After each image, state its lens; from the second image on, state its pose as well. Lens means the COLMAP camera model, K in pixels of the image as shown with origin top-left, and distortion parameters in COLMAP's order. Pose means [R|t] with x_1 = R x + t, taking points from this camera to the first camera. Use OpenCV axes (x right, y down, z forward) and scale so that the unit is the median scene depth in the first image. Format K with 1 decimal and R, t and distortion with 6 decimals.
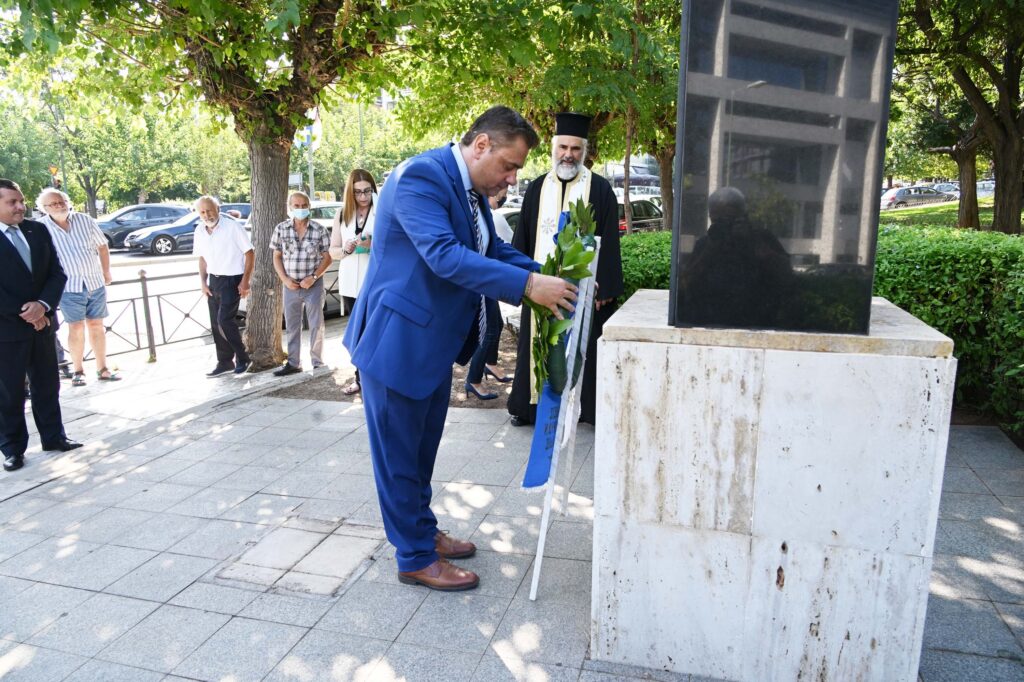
lens RADIAL K [[679.6, 0, 508.8], [0, 679.6, 341.4], [0, 0, 1]] dist [0.007979, -0.008728]
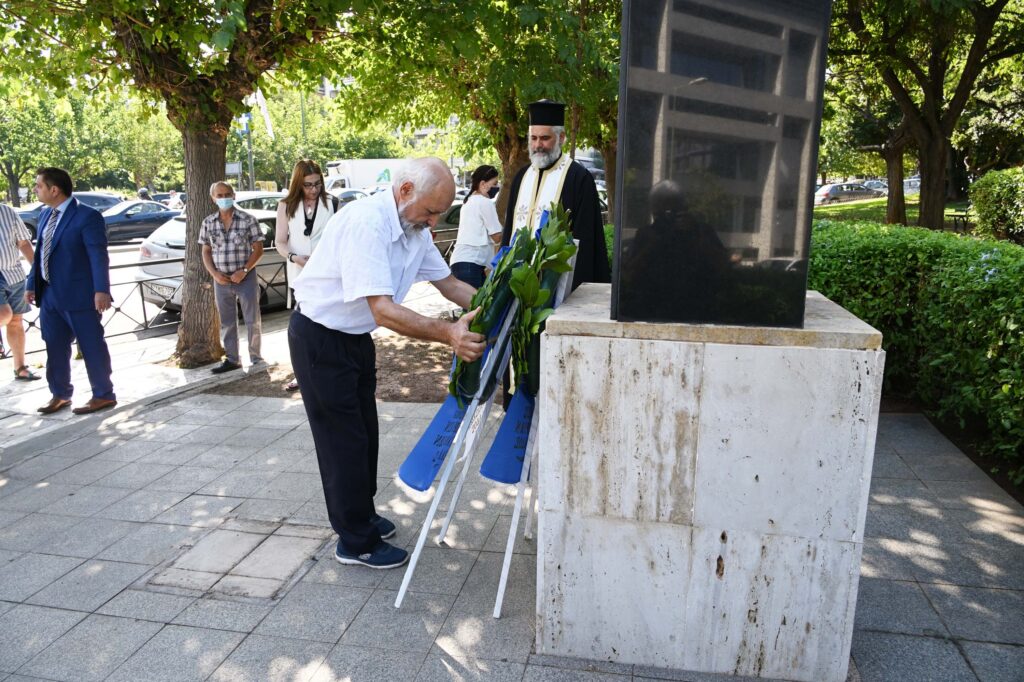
lens RADIAL K [[679.6, 0, 508.7], [0, 679.6, 340.7], [0, 0, 1]] dist [0.007979, -0.008728]
pose [[0.997066, -0.006499, 0.076273, 0.003668], [0.005743, 0.999932, 0.010121, -0.001511], [-0.076334, -0.009653, 0.997036, 0.005485]]
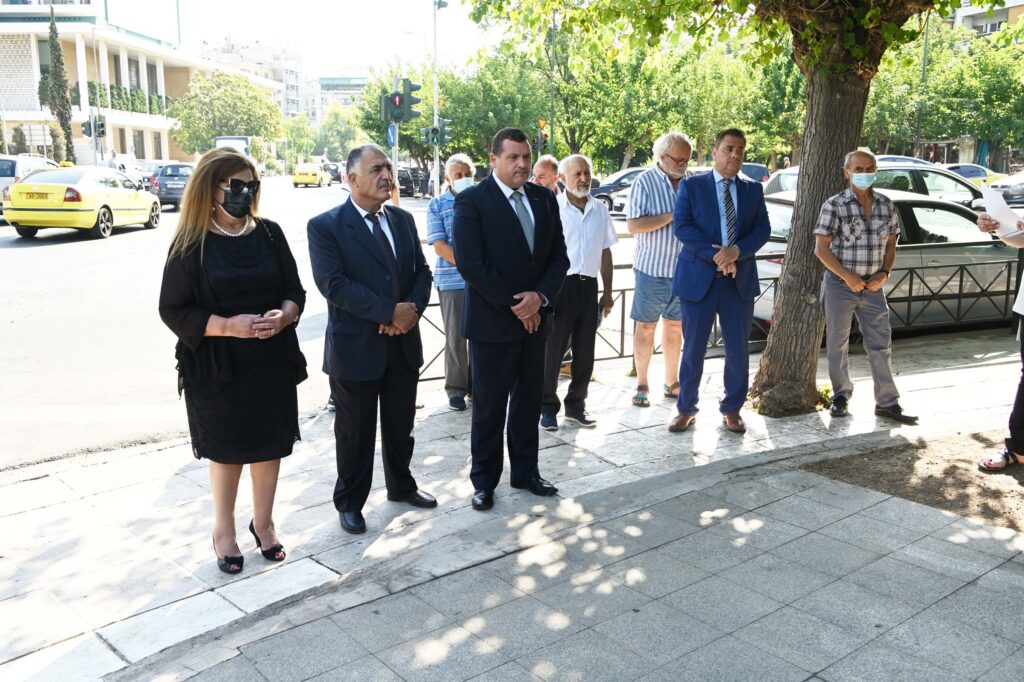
lens RADIAL K [[891.0, 0, 503.5], [0, 891.0, 340.7], [0, 0, 1]] dist [0.008158, -0.009517]
pose [[0.817707, 0.121992, -0.562559, -0.167728], [-0.123879, 0.991680, 0.034983, -0.041276], [0.562146, 0.041084, 0.826017, 0.193141]]
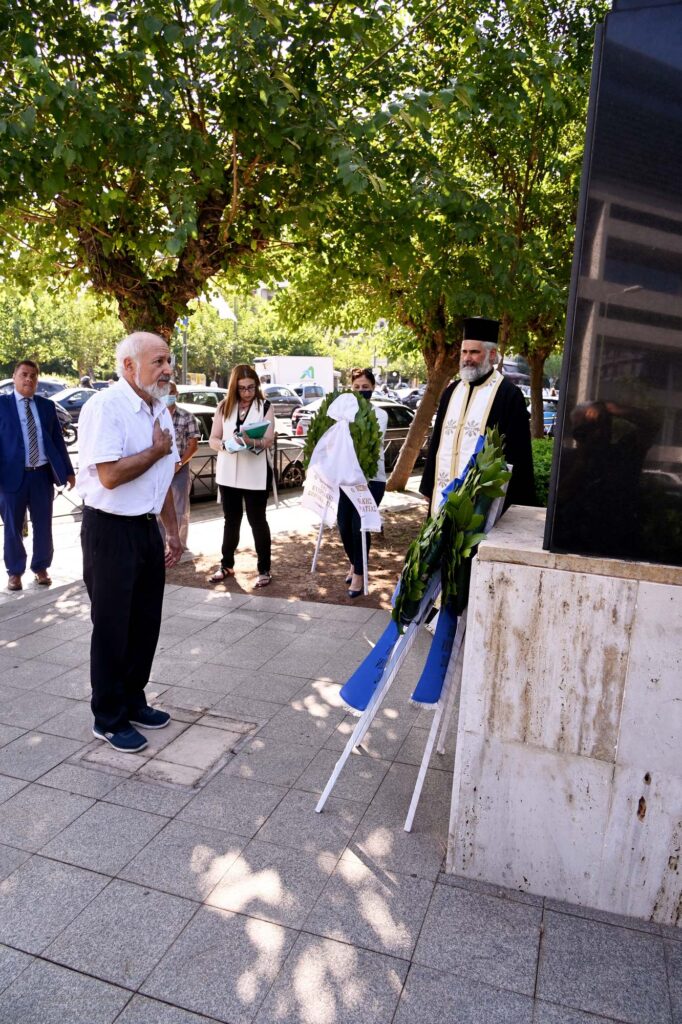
lens RADIAL K [[679.6, 0, 339.4], [0, 679.6, 514.9], [0, 0, 1]] dist [0.007979, -0.008728]
pose [[0.997353, 0.059759, -0.041433, -0.013980], [-0.060636, 0.997955, -0.020236, -0.016853], [0.040139, 0.022695, 0.998936, -0.013918]]
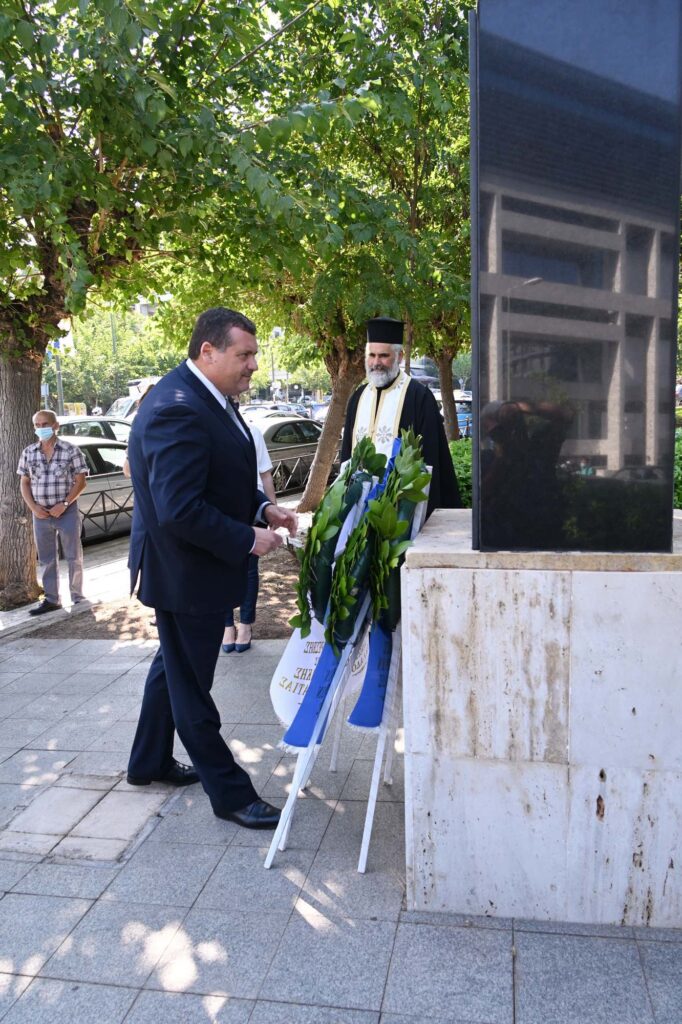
lens RADIAL K [[742.7, 0, 340.4], [0, 742.7, 515.5], [0, 0, 1]] dist [-0.002690, 0.009847]
pose [[0.996085, -0.037784, 0.079917, -0.016538], [0.042288, 0.997566, -0.055442, -0.010086], [-0.077628, 0.058604, 0.995258, -0.018959]]
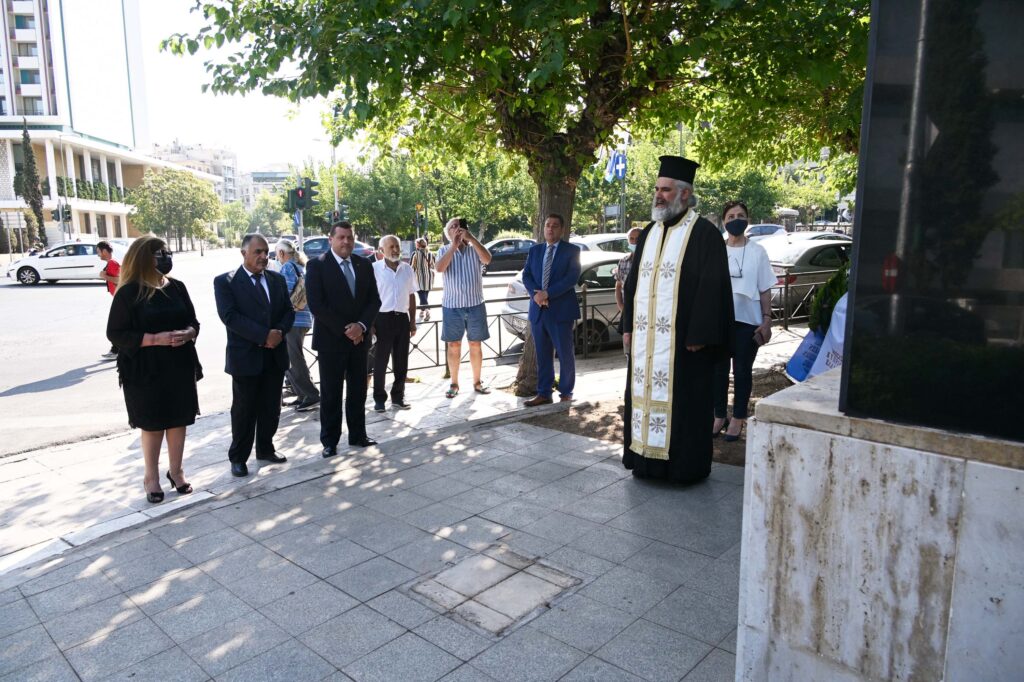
lens RADIAL K [[679.6, 0, 509.0], [0, 679.6, 341.6], [0, 0, 1]] dist [0.007979, -0.008728]
pose [[0.894849, 0.066692, -0.441358, 0.109124], [-0.084291, 0.996233, -0.020362, -0.026167], [0.438337, 0.055423, 0.897100, 0.046569]]
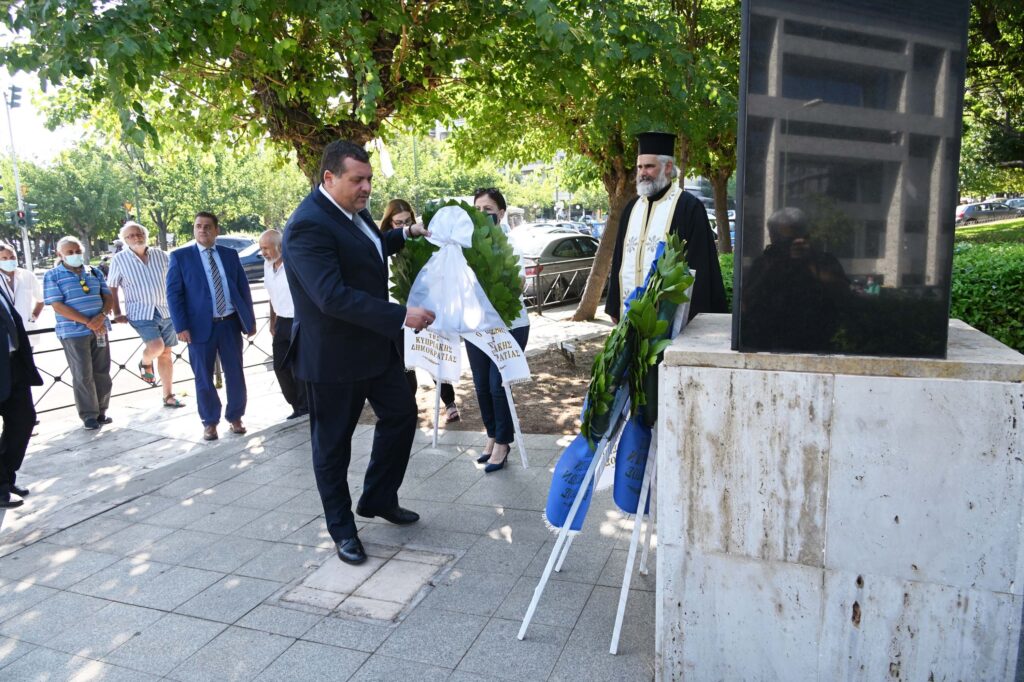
lens RADIAL K [[679.6, 0, 508.5], [0, 679.6, 340.7], [0, 0, 1]] dist [0.007979, -0.008728]
pose [[0.997004, -0.007871, -0.076955, -0.005166], [0.004999, 0.999286, -0.037442, -0.000897], [0.077195, 0.036946, 0.996331, -0.001889]]
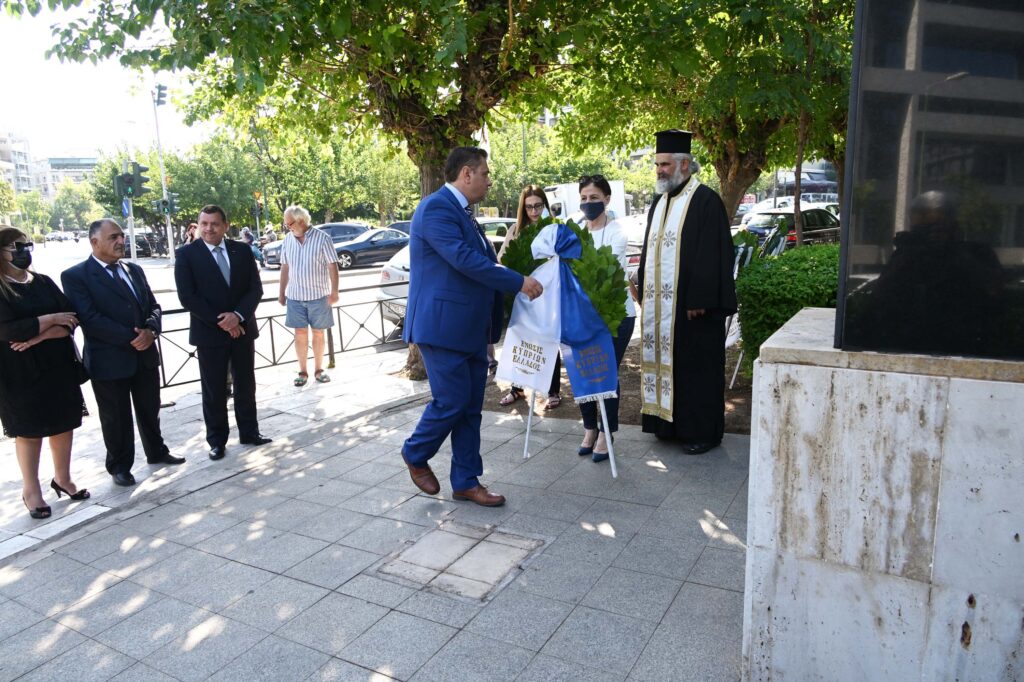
lens RADIAL K [[679.6, 0, 507.9], [0, 679.6, 341.5], [0, 0, 1]] dist [0.007979, -0.008728]
pose [[0.973145, 0.020351, -0.229290, 0.005959], [-0.024547, 0.999579, -0.015463, -0.003303], [0.228878, 0.020676, 0.973235, -0.004634]]
